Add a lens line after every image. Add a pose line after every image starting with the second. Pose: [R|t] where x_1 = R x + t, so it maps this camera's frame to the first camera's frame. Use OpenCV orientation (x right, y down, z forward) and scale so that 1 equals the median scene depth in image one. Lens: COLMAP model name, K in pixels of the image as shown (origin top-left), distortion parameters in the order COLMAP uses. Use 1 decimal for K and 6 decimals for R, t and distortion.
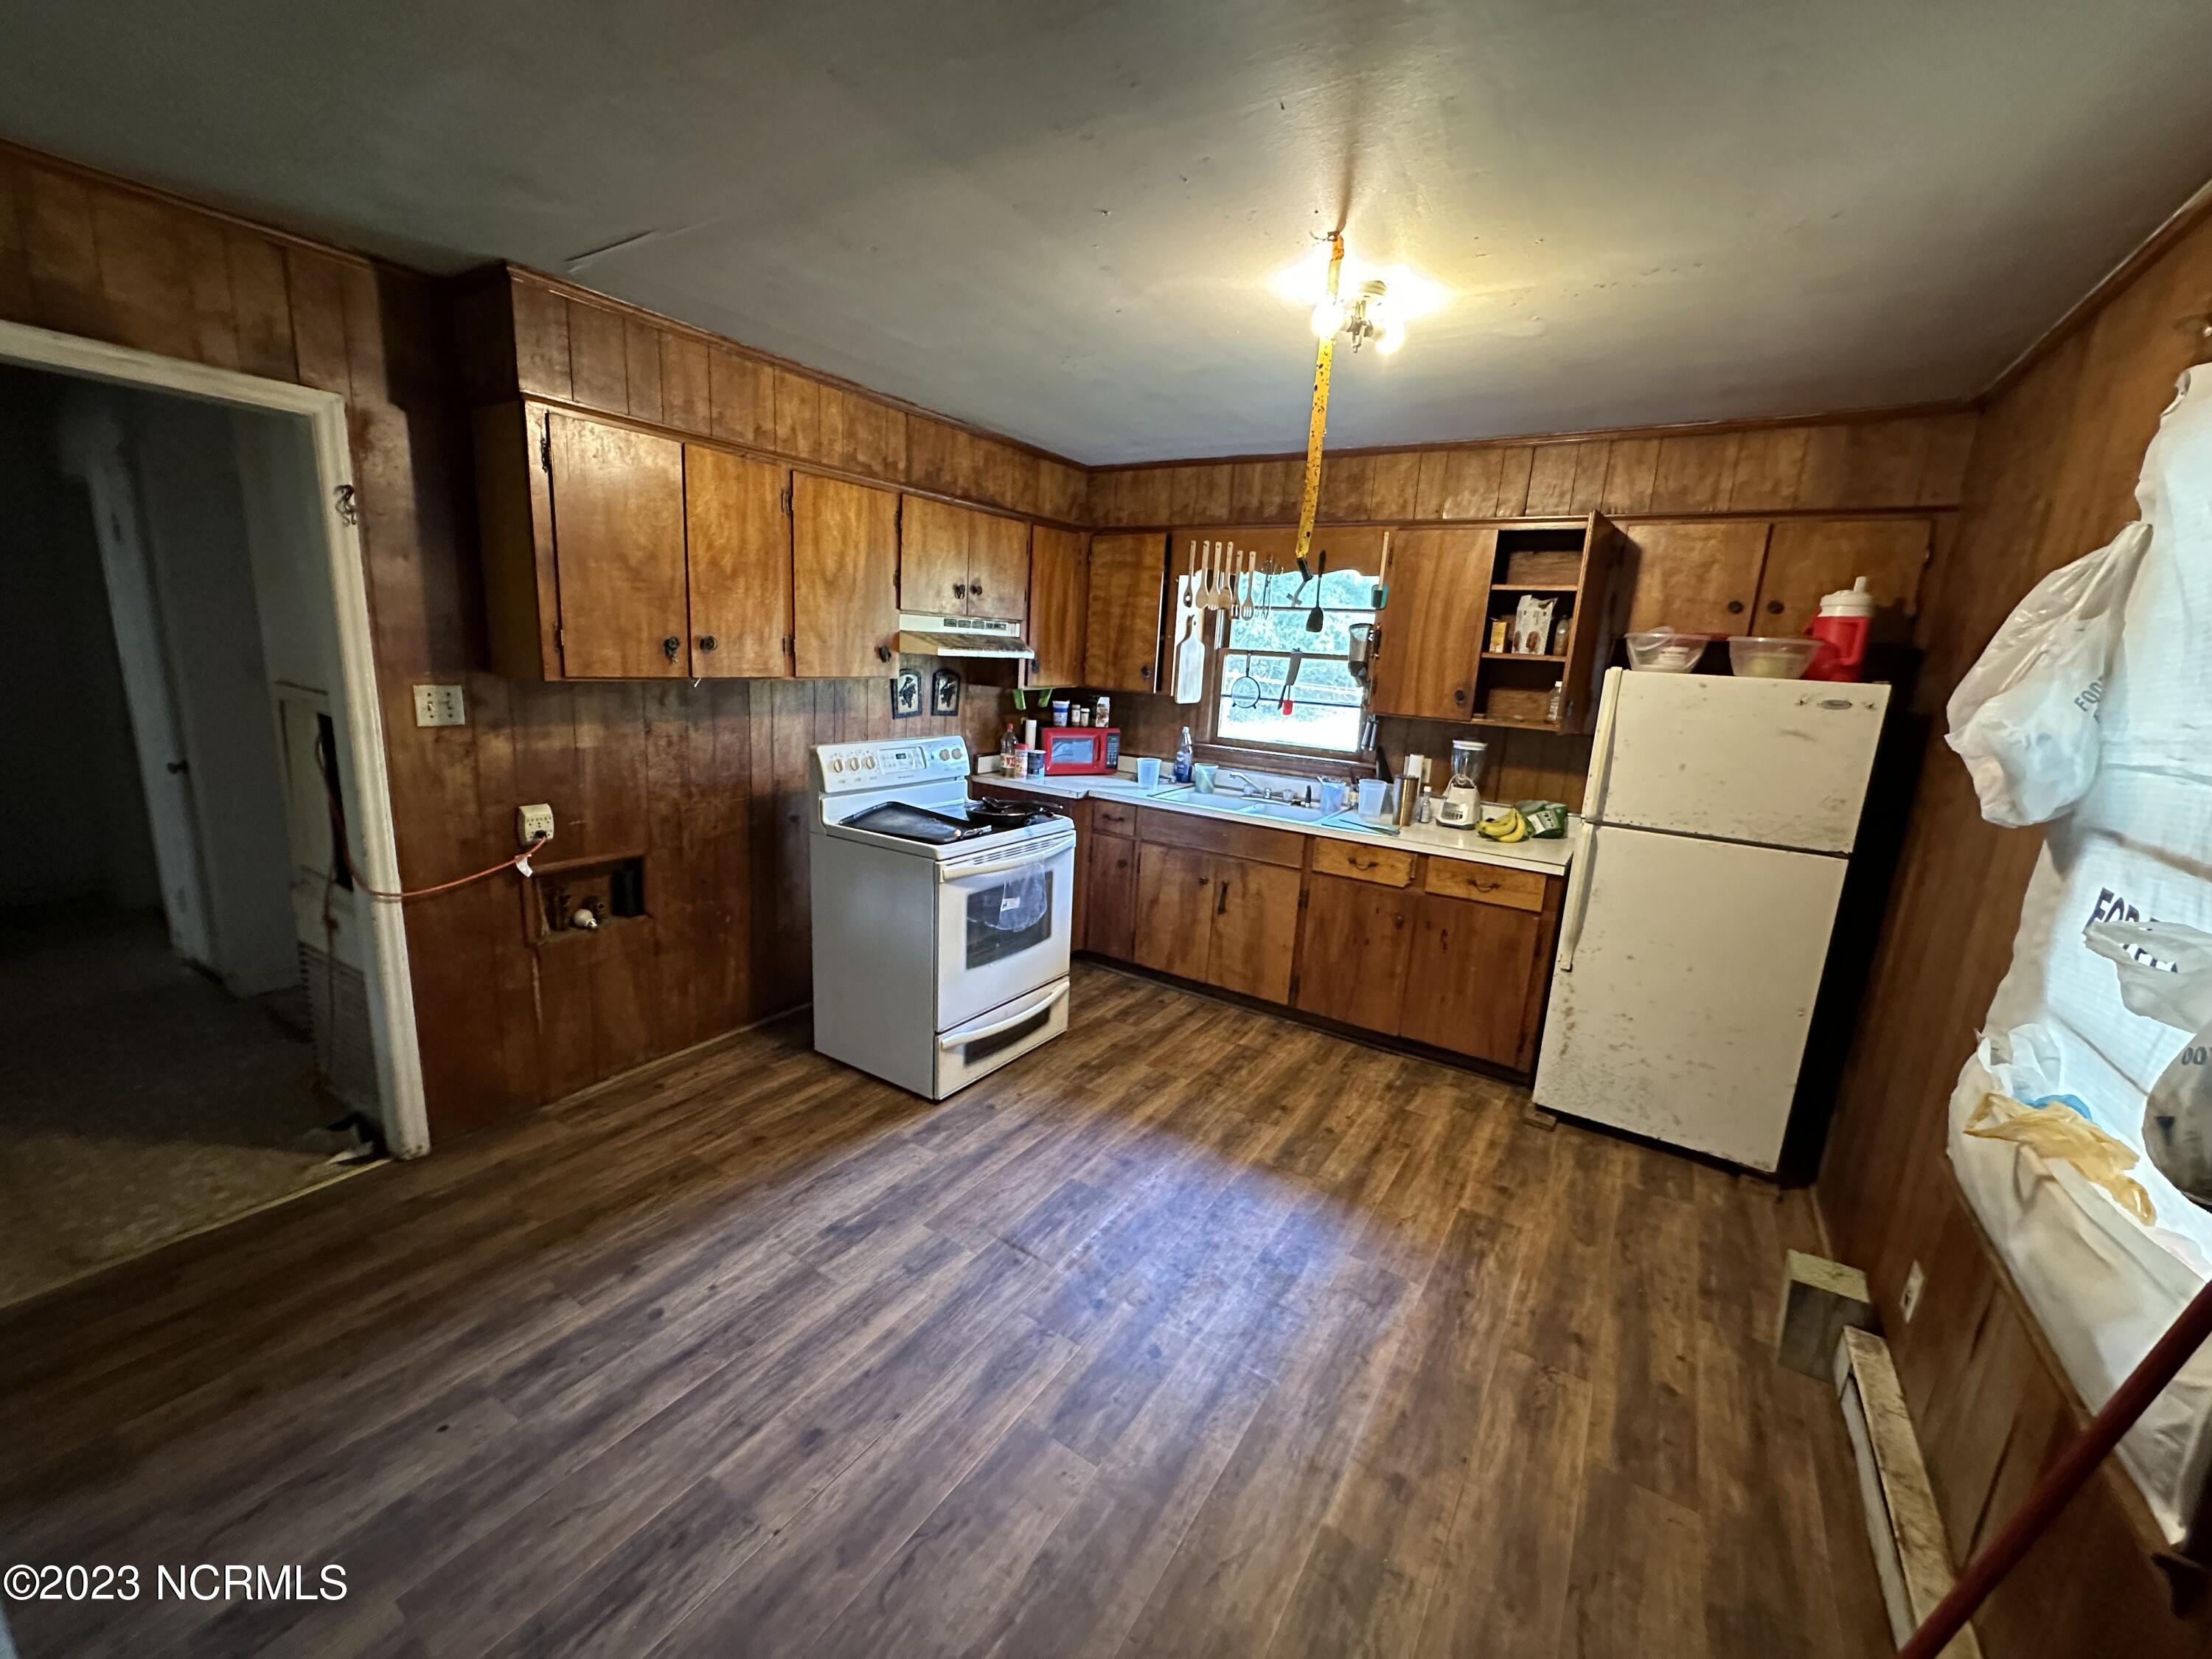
lens RADIAL K [[881.8, 0, 1103.7], [0, 881.8, 827.8], [0, 0, 1]] dist [-0.003870, 0.001088]
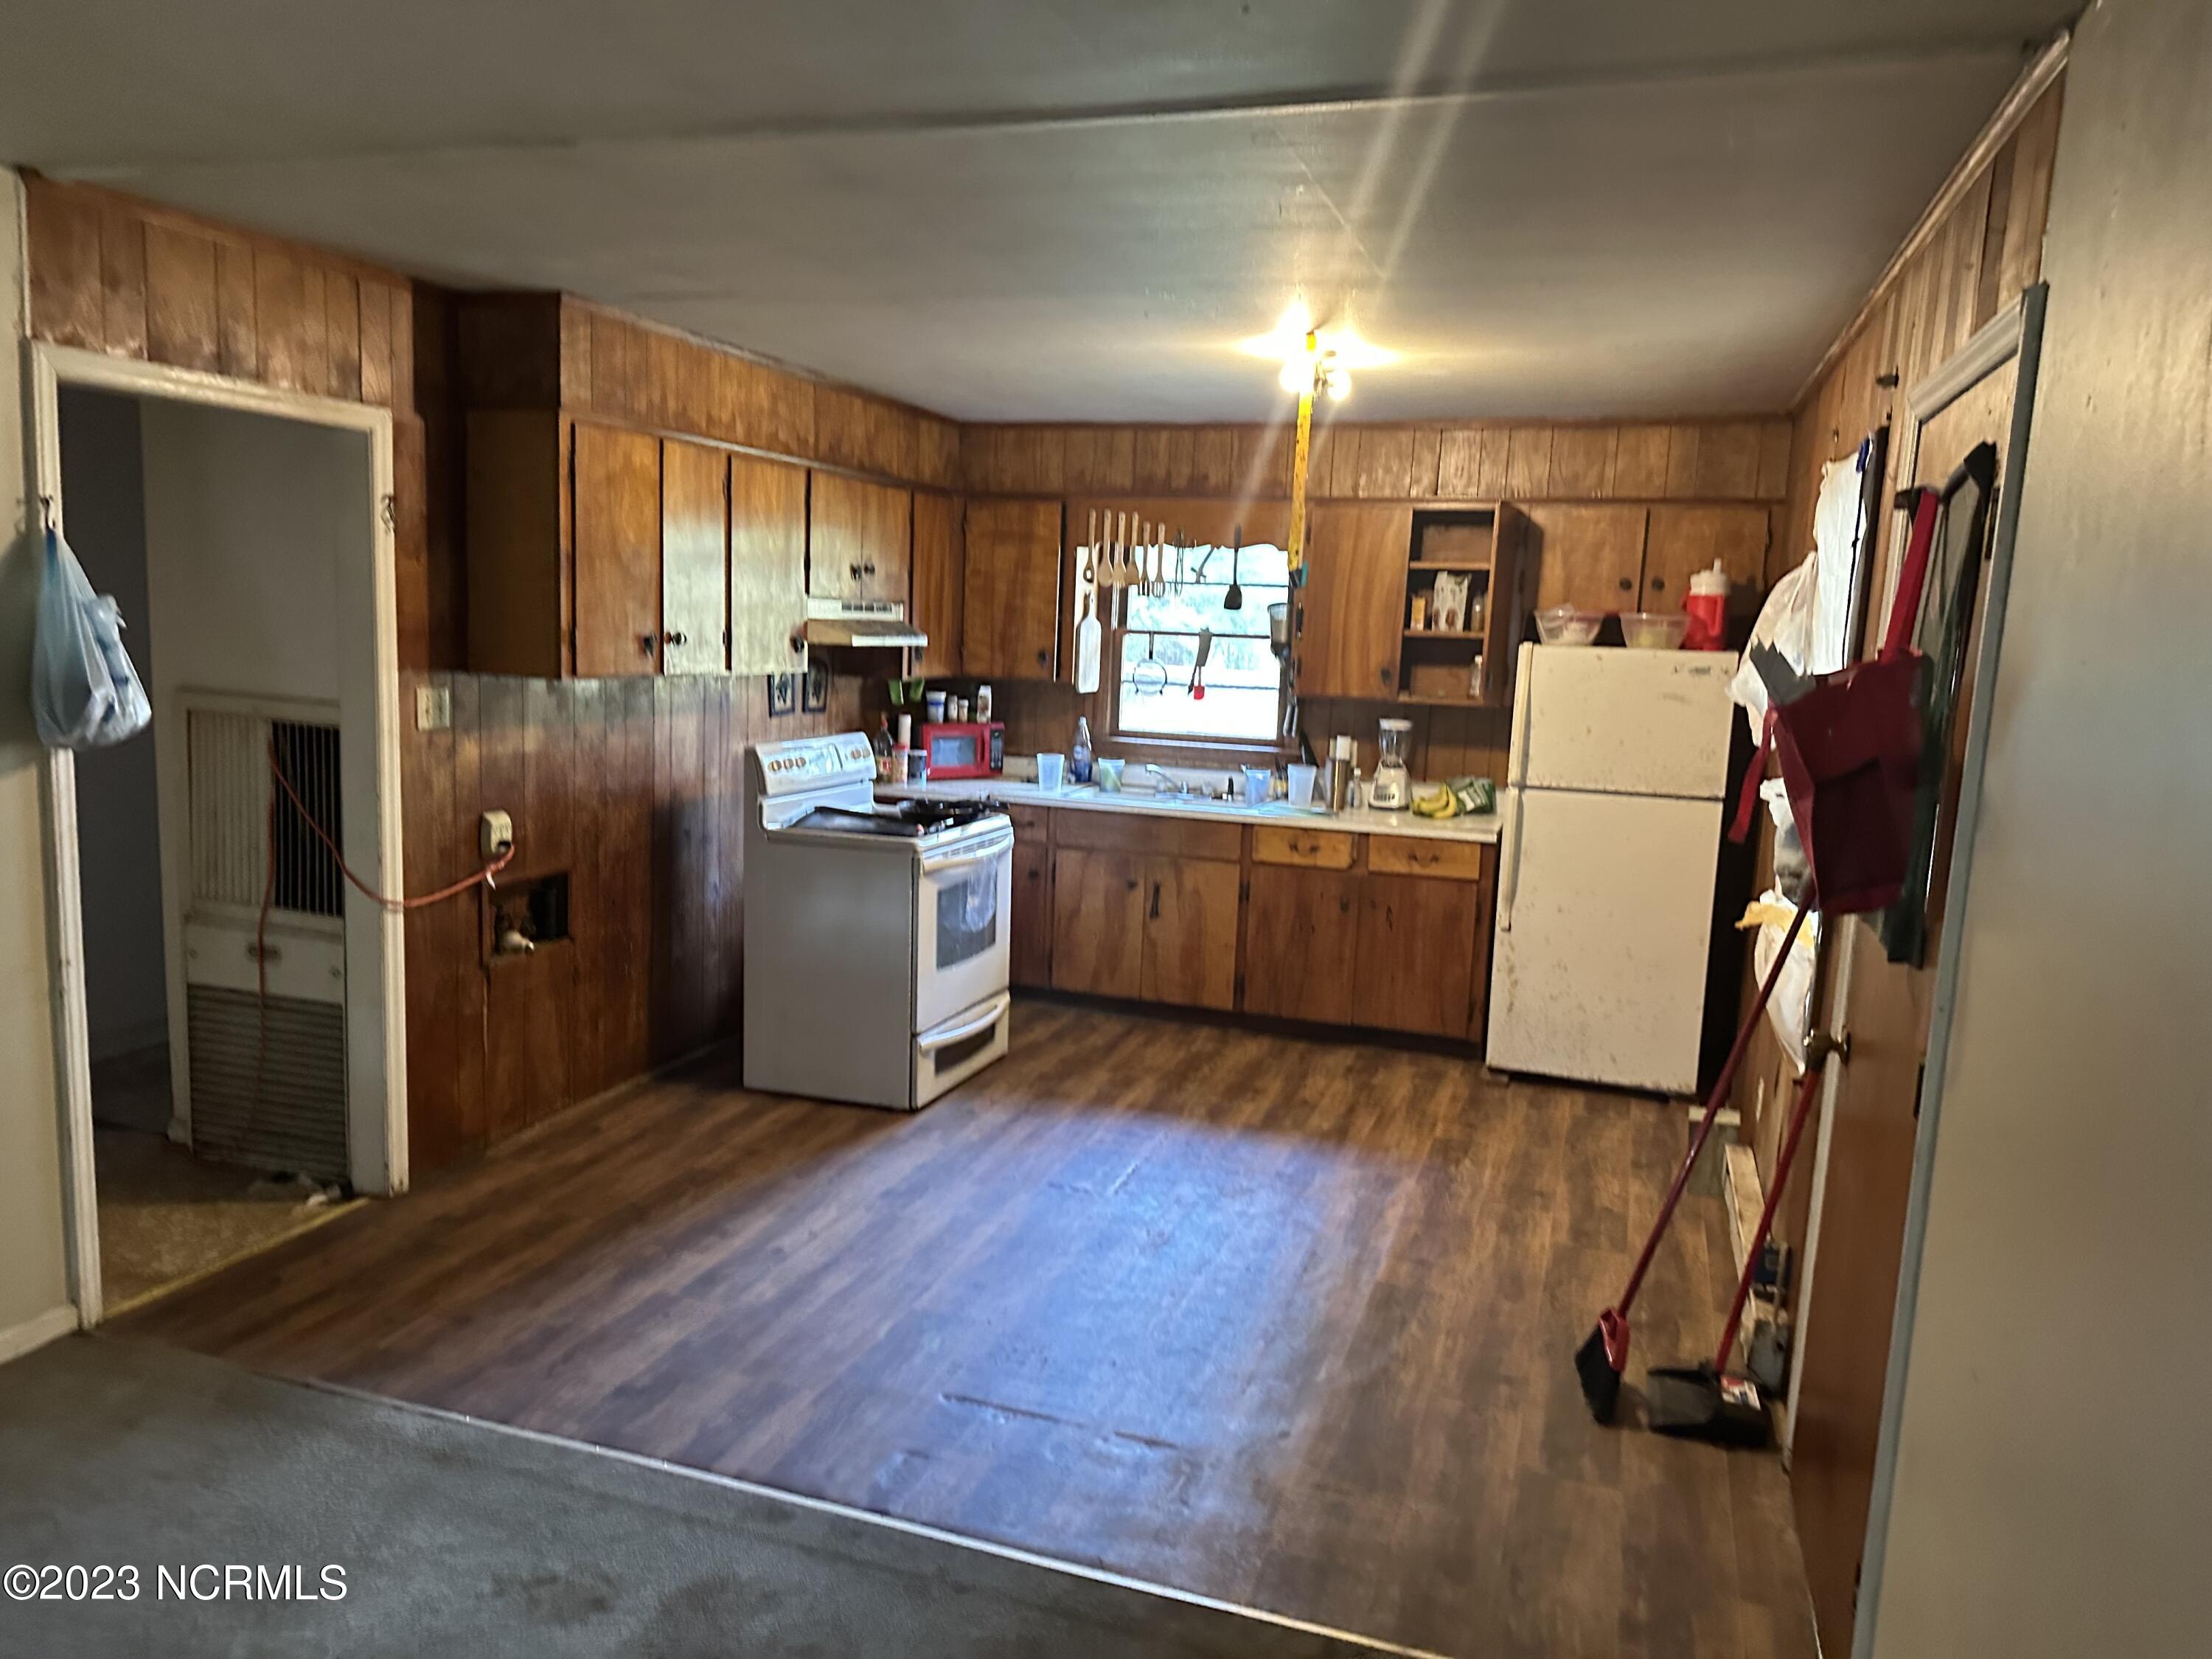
lens RADIAL K [[1545.8, 0, 1086.9], [0, 1545.8, 840.3], [0, 0, 1]] dist [0.081865, -0.058916]
pose [[0.971351, -0.050271, 0.232271, -0.380525], [0.062059, 0.997114, -0.043722, 0.104166], [-0.229403, 0.056884, 0.971668, -0.684463]]
